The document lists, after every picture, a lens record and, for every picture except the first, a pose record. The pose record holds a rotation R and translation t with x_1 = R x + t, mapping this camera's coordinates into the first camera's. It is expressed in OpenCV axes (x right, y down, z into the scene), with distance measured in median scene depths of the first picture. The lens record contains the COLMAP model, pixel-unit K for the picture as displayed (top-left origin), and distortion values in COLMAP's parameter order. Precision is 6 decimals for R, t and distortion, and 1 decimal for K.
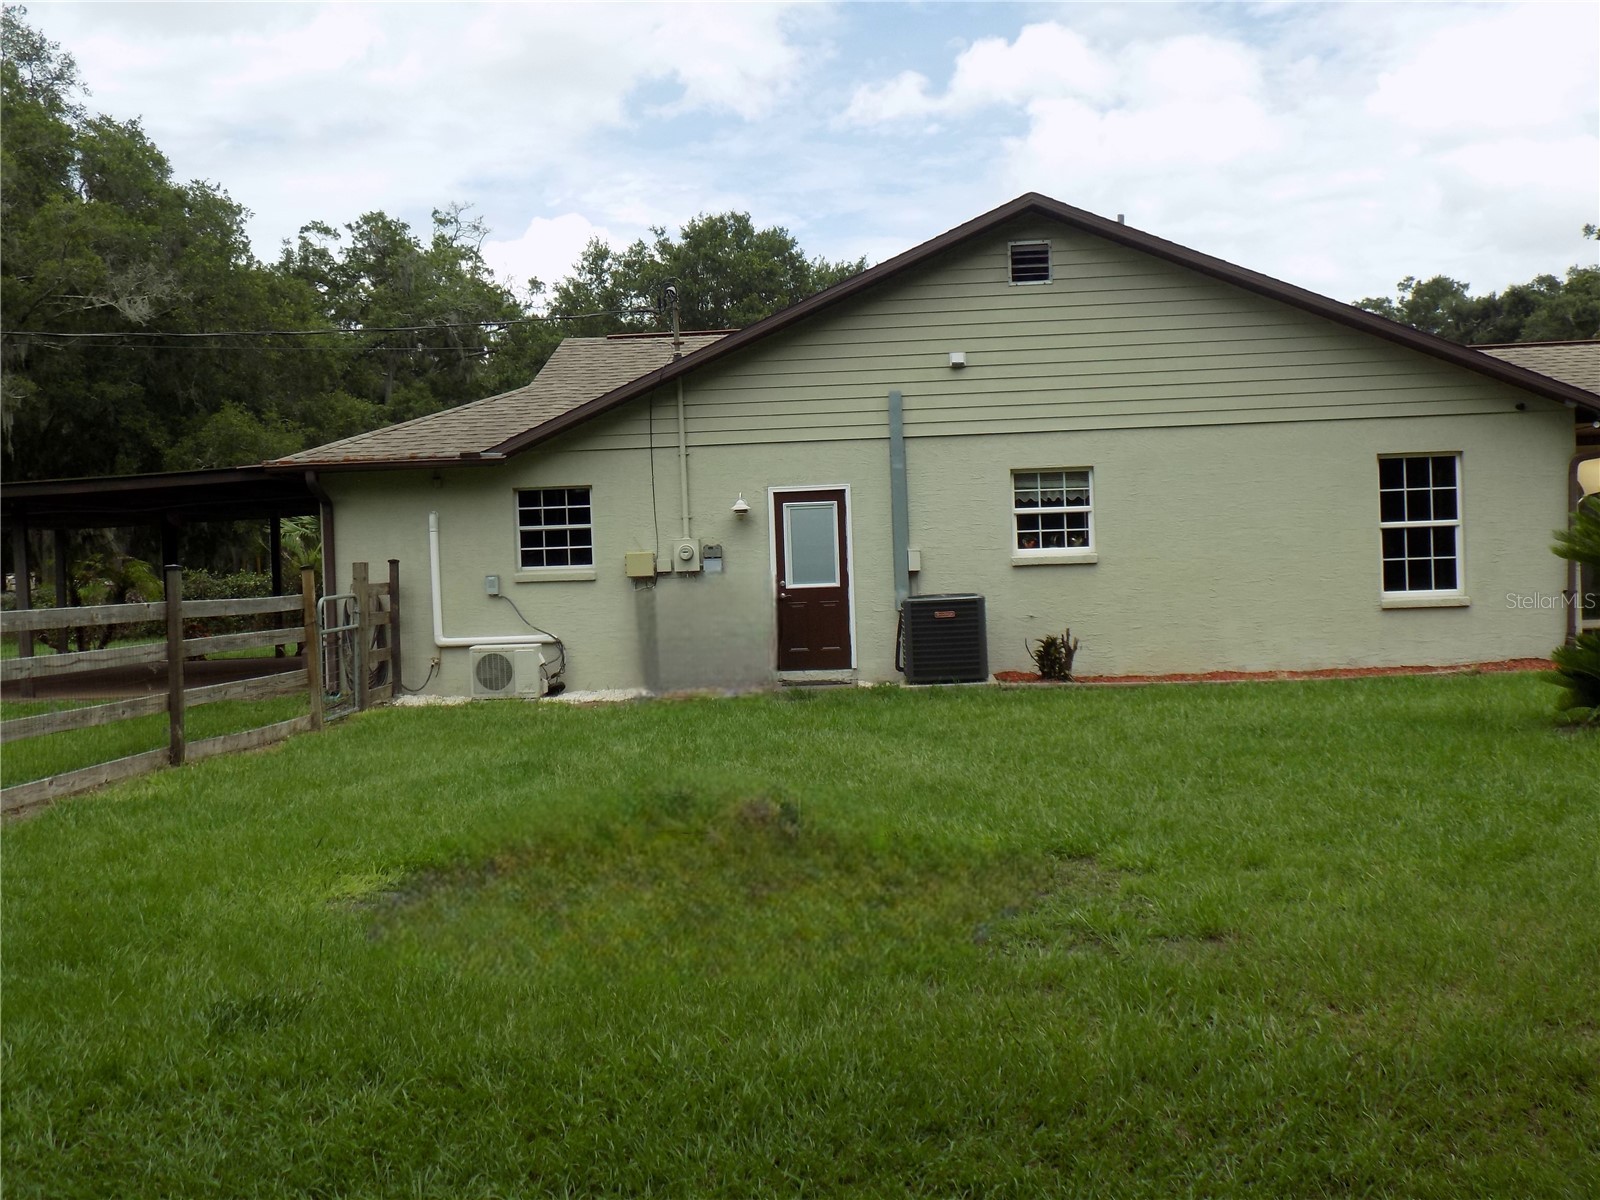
lens RADIAL K [[1617.7, 0, 800.0], [0, 1617.7, 600.0], [0, 0, 1]] dist [-0.000707, -0.001000]
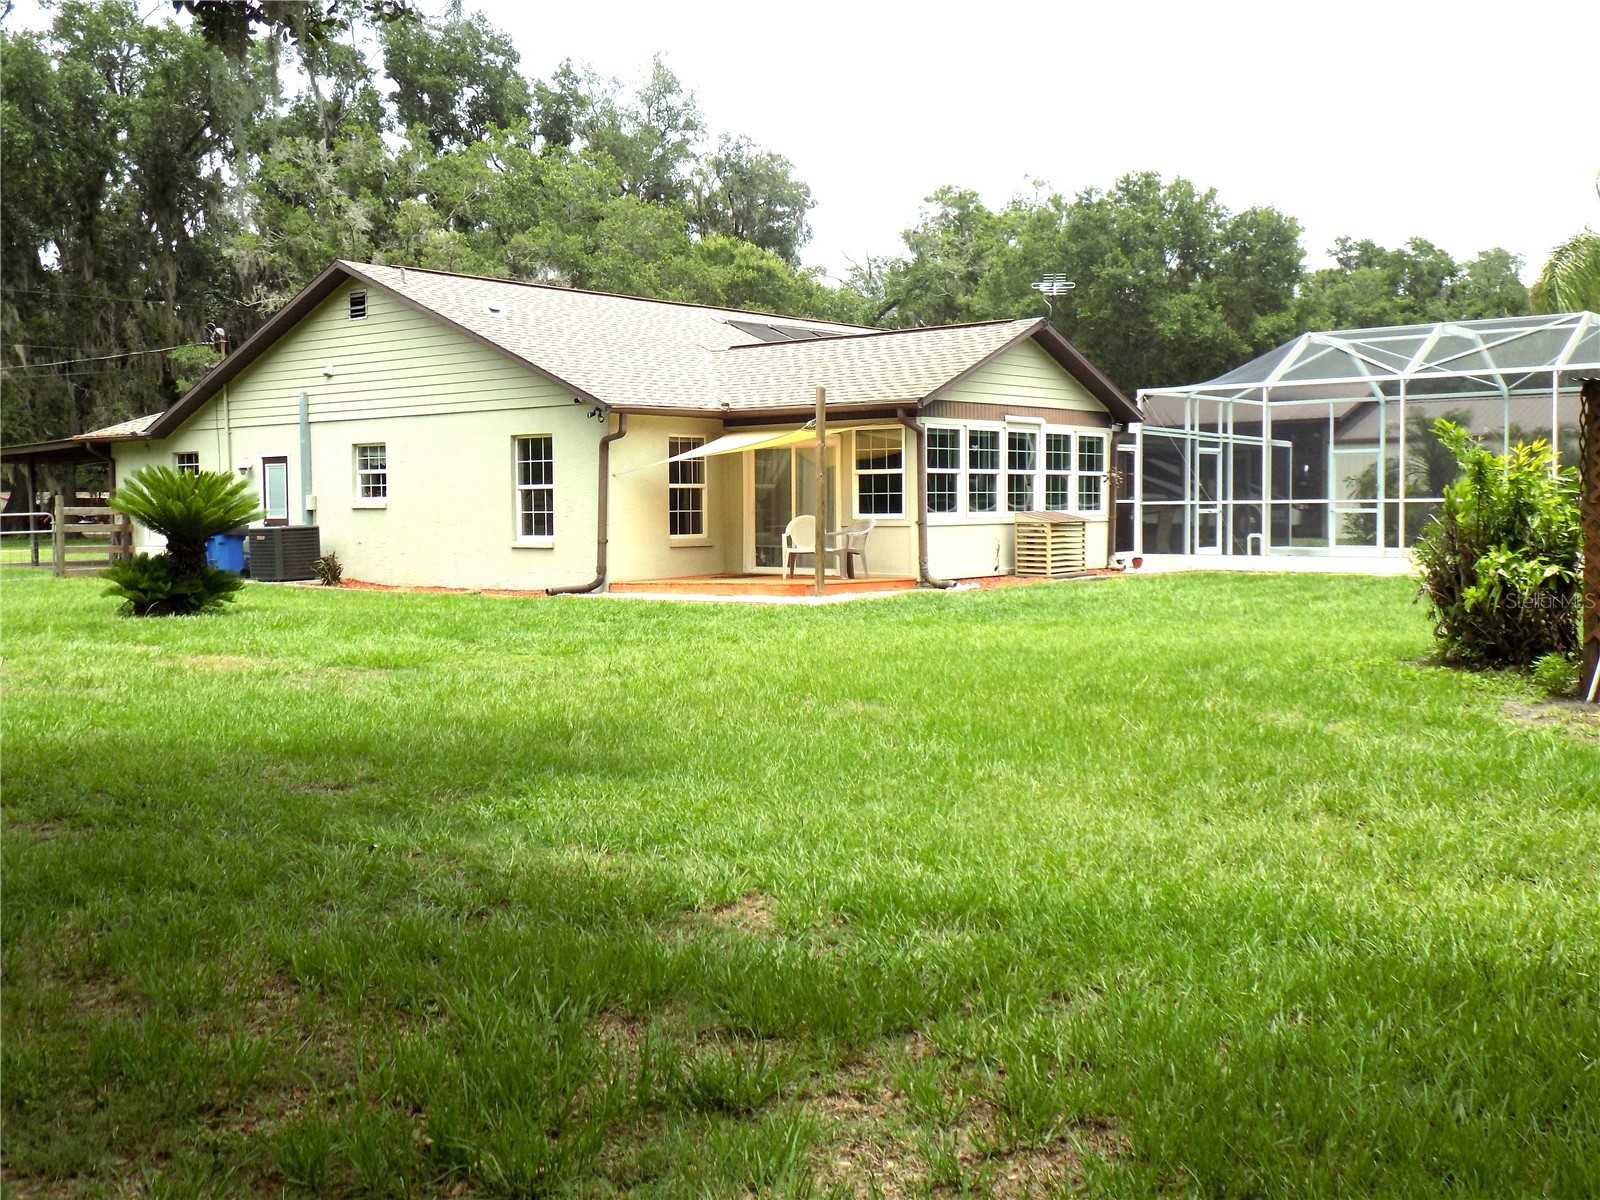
lens RADIAL K [[1617.7, 0, 800.0], [0, 1617.7, 600.0], [0, 0, 1]] dist [-0.000707, -0.001000]
pose [[0.825967, 0.062401, -0.560254, 1.323720], [-0.030958, 0.997376, 0.065447, -0.047502], [0.562867, -0.036712, 0.825732, -0.010444]]
